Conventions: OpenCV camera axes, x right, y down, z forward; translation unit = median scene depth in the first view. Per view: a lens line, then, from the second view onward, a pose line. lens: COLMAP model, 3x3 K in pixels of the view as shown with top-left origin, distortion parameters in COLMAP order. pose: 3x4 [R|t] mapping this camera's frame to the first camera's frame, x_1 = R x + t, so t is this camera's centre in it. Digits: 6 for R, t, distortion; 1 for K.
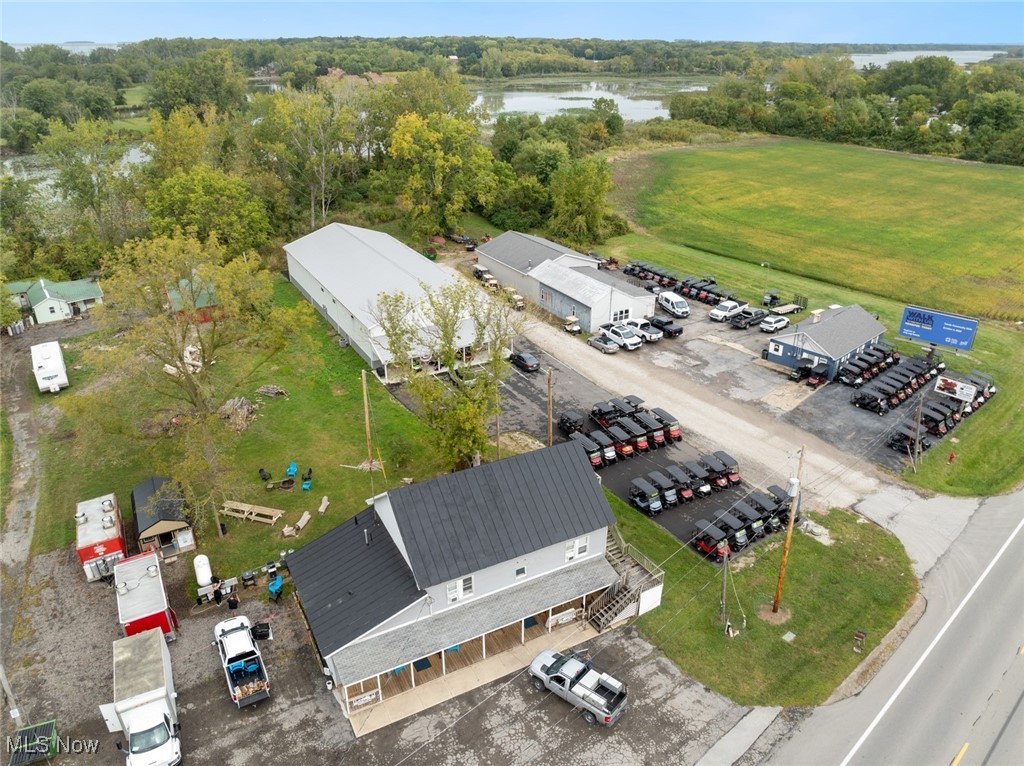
lens RADIAL K [[719.6, 0, 517.0], [0, 719.6, 379.4], [0, 0, 1]] dist [-0.041662, 0.010648]
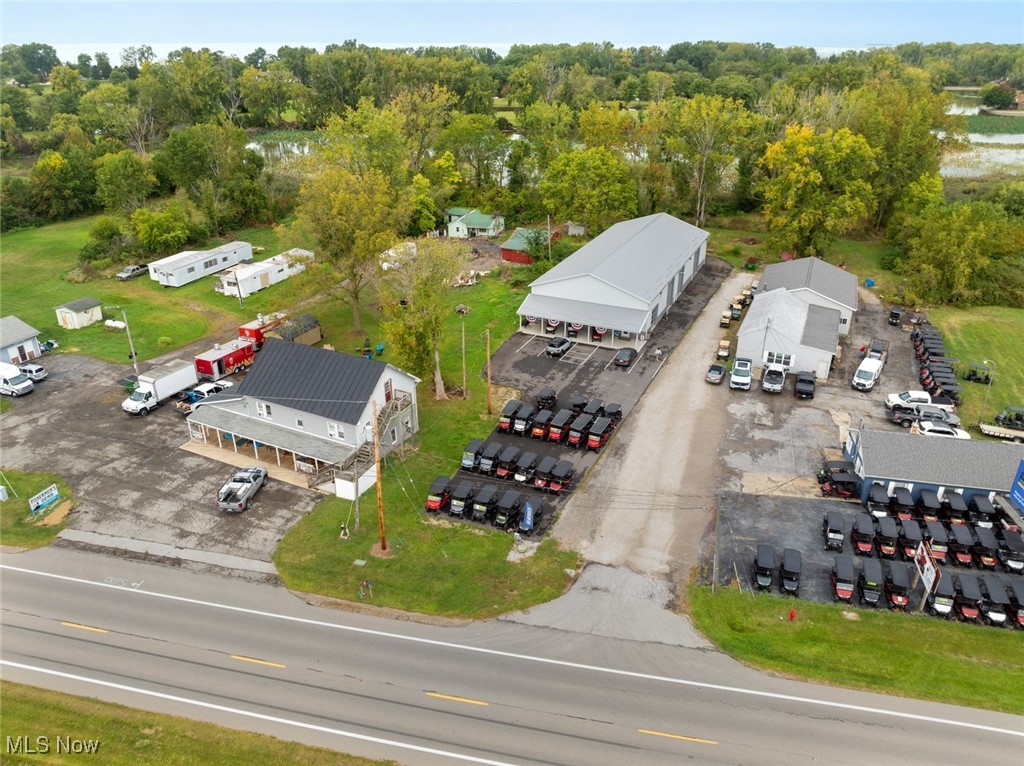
lens RADIAL K [[719.6, 0, 517.0], [0, 719.6, 379.4], [0, 0, 1]] dist [-0.041662, 0.010648]
pose [[0.584200, 0.347982, -0.733225, 0.763725], [-0.350855, 0.922924, 0.158466, -0.114207], [0.731854, 0.164680, 0.661264, 0.213641]]
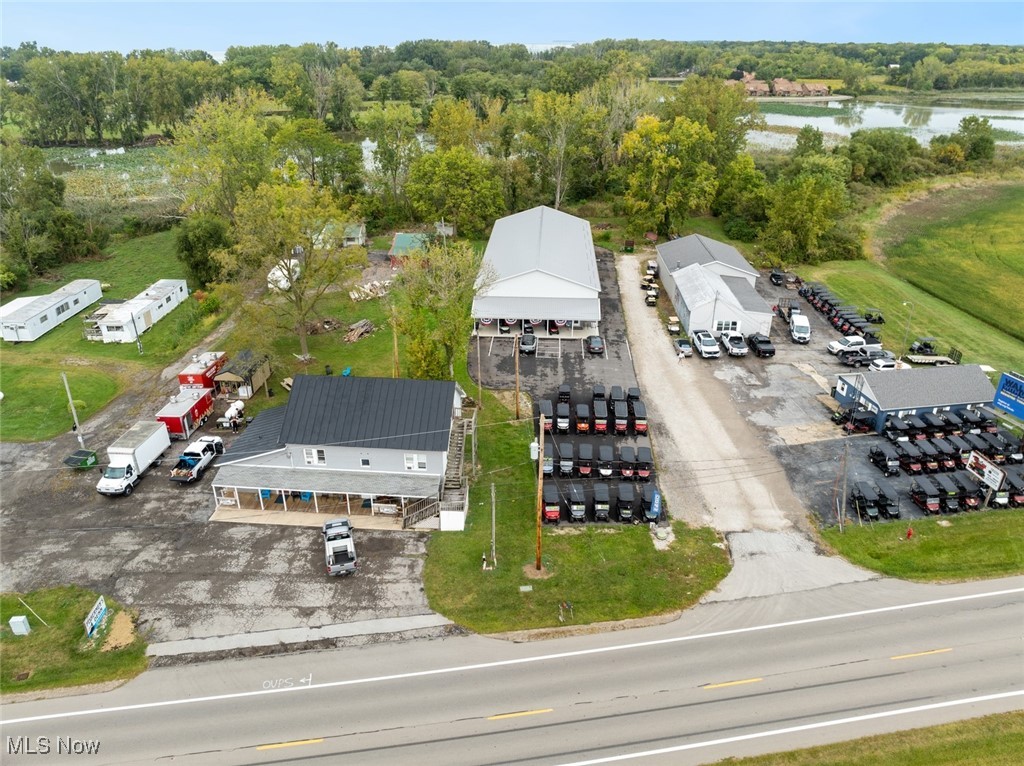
lens RADIAL K [[719.6, 0, 517.0], [0, 719.6, 379.4], [0, 0, 1]] dist [-0.041662, 0.010648]
pose [[0.840830, 0.232576, -0.488787, 0.496904], [-0.234313, 0.970390, 0.058659, -0.009857], [0.487957, 0.065207, 0.870429, 0.000226]]
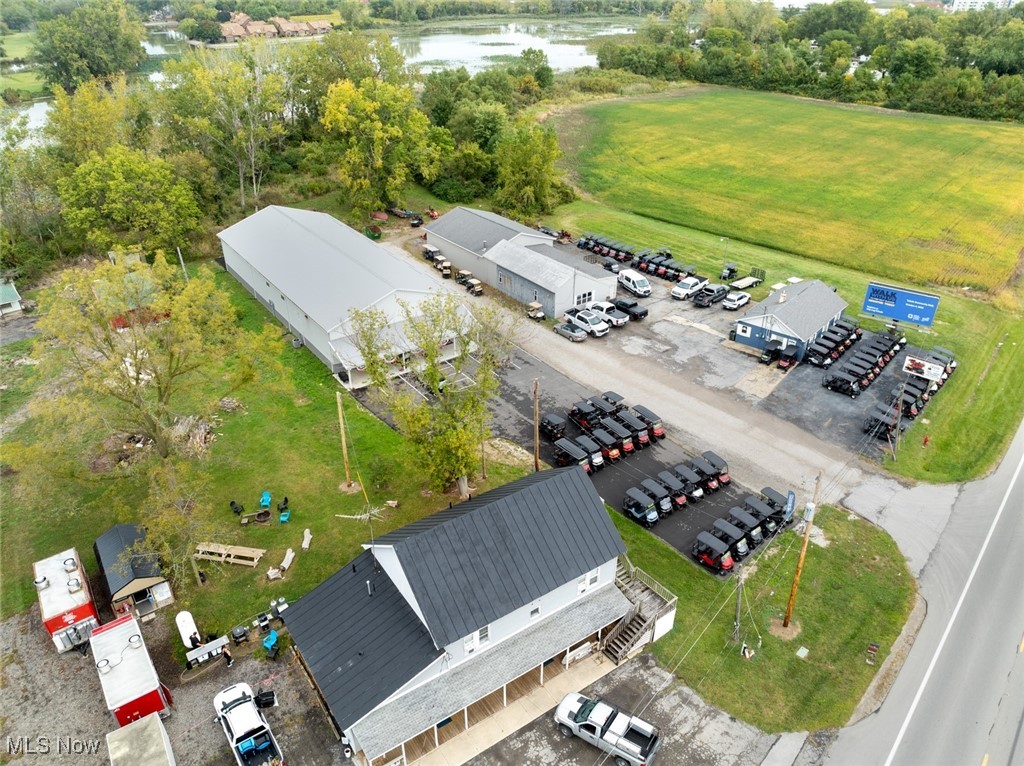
lens RADIAL K [[719.6, 0, 517.0], [0, 719.6, 379.4], [0, 0, 1]] dist [-0.041662, 0.010648]
pose [[0.993842, -0.054420, 0.096520, -0.056866], [0.047301, 0.996093, 0.074570, -0.069739], [-0.100201, -0.069545, 0.992534, 0.040145]]
